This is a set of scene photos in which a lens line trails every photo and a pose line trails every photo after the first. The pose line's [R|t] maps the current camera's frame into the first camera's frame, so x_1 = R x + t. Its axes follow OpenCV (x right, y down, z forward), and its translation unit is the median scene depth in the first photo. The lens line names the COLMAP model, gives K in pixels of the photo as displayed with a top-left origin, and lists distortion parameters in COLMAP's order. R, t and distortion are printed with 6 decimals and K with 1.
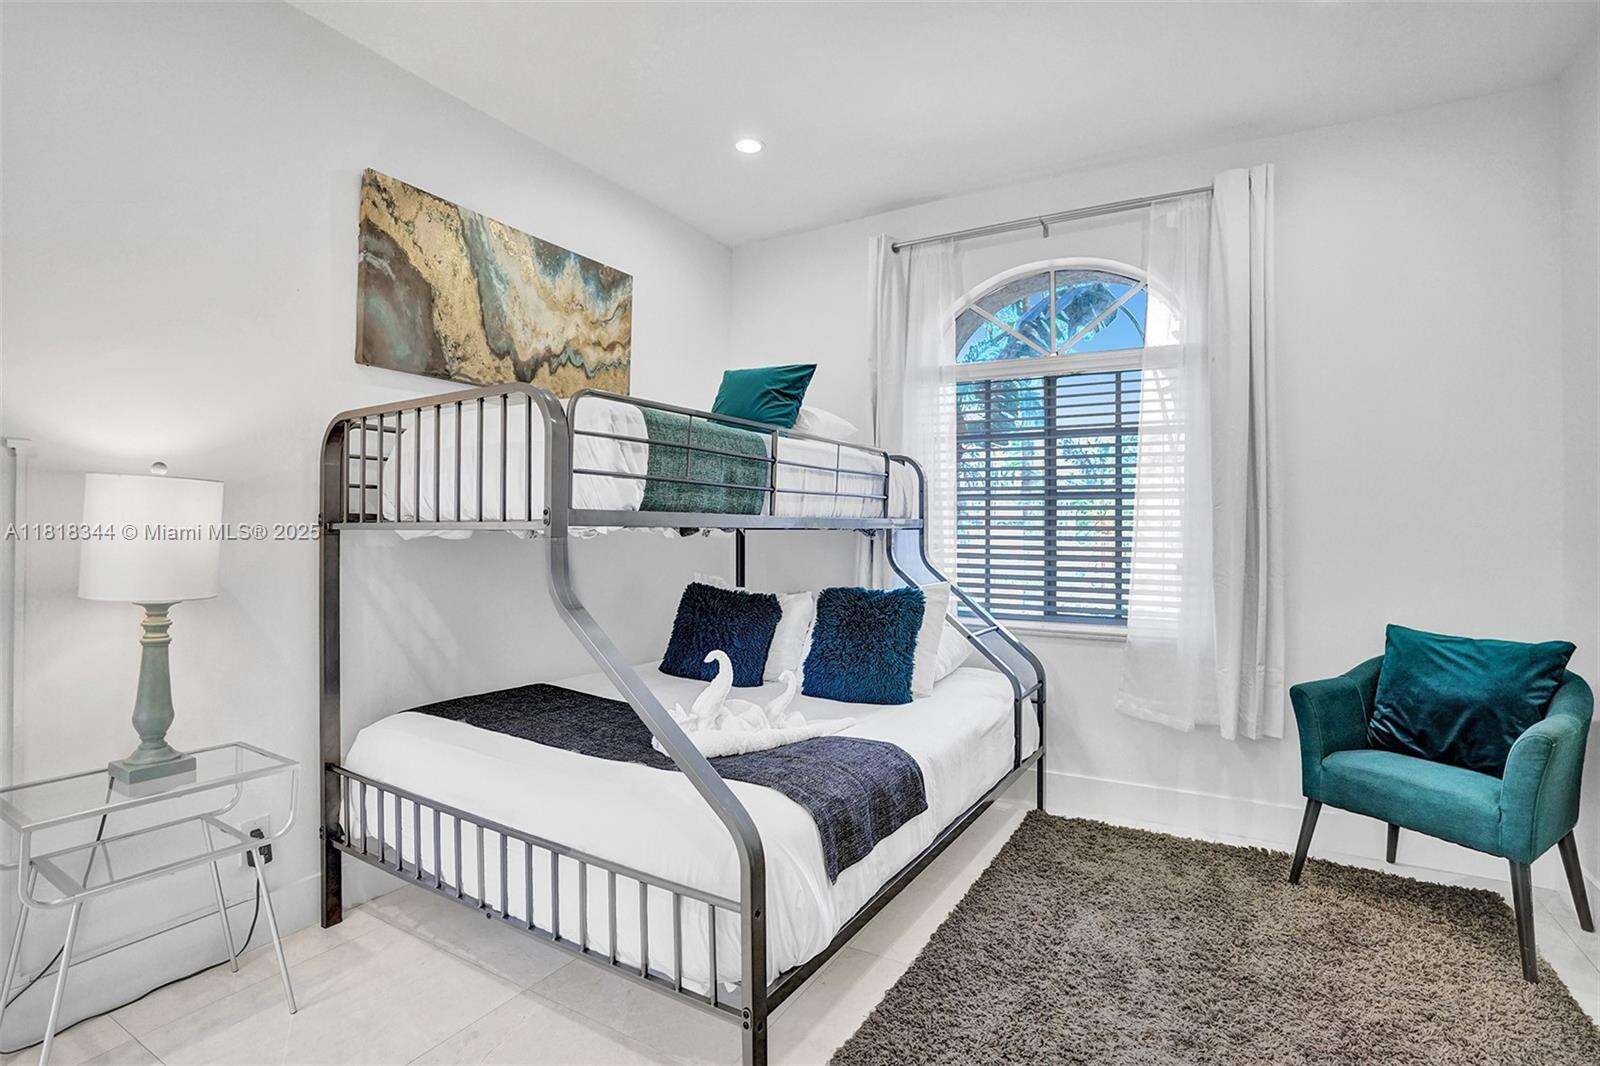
lens RADIAL K [[756.0, 0, 810.7], [0, 756.0, 538.9], [0, 0, 1]] dist [-0.070855, 0.027540]
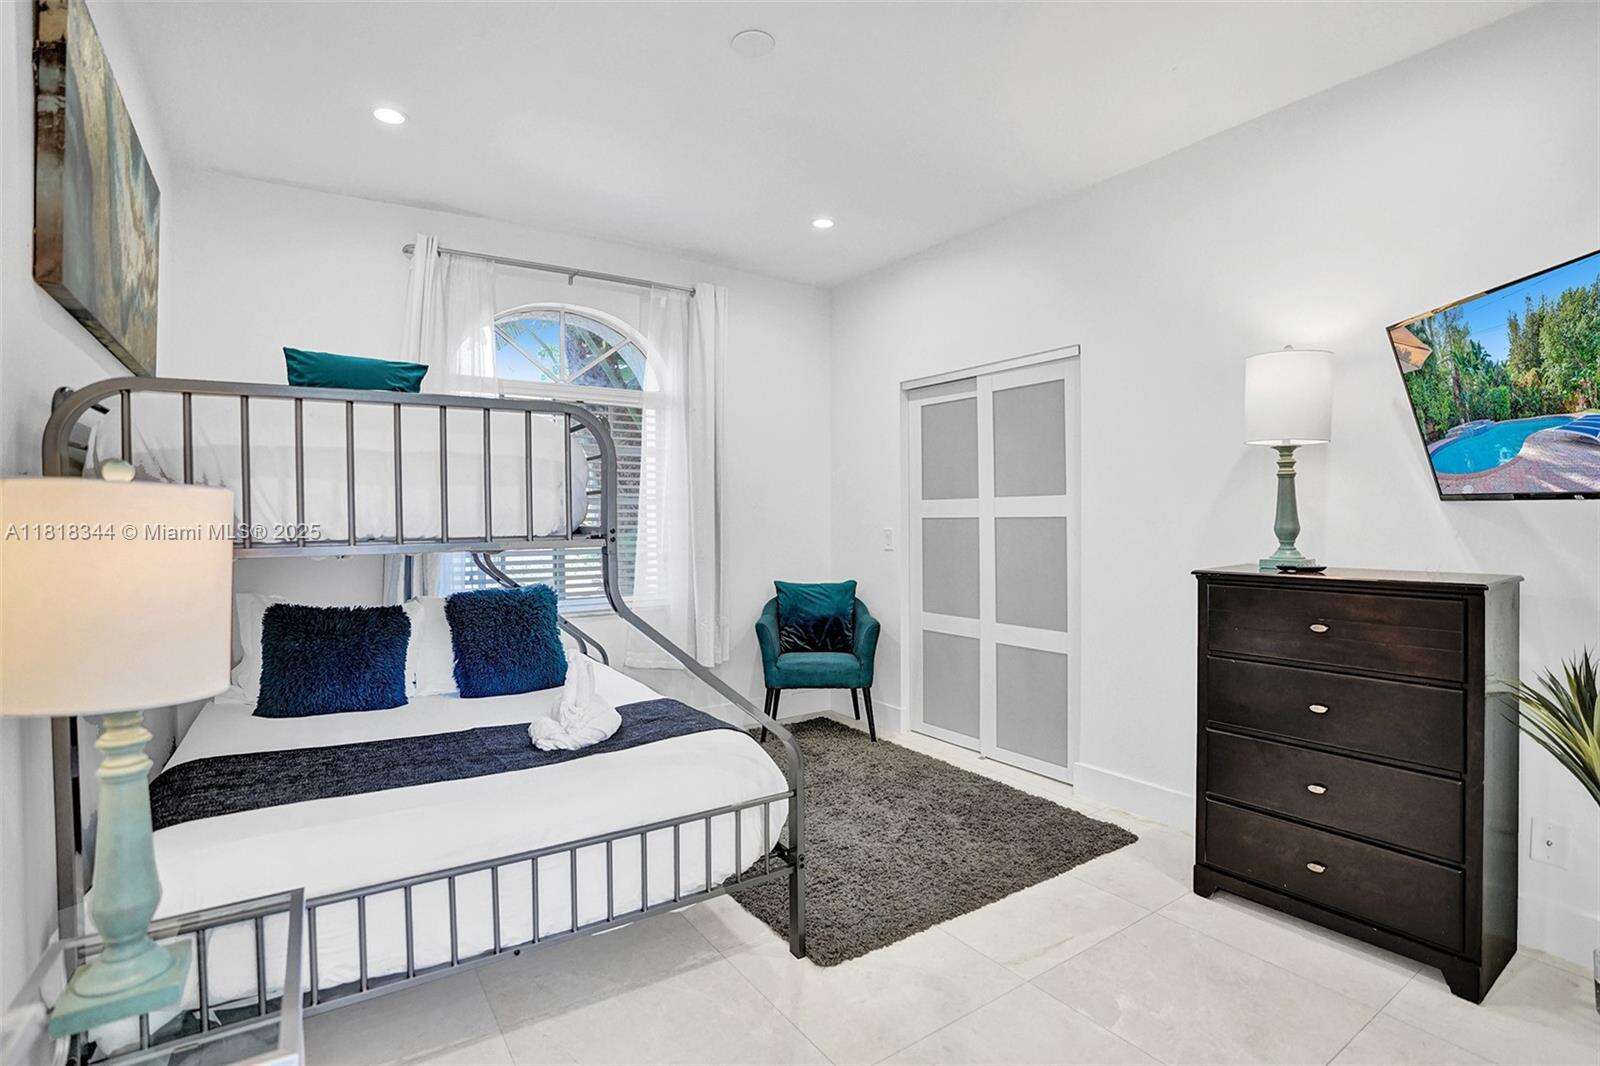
lens RADIAL K [[756.0, 0, 810.7], [0, 756.0, 538.9], [0, 0, 1]] dist [-0.070855, 0.027540]
pose [[0.438915, -0.033600, 0.897900, -0.692850], [0.024914, 0.999371, 0.025218, -0.020275], [-0.898183, 0.011301, 0.439476, 0.148872]]
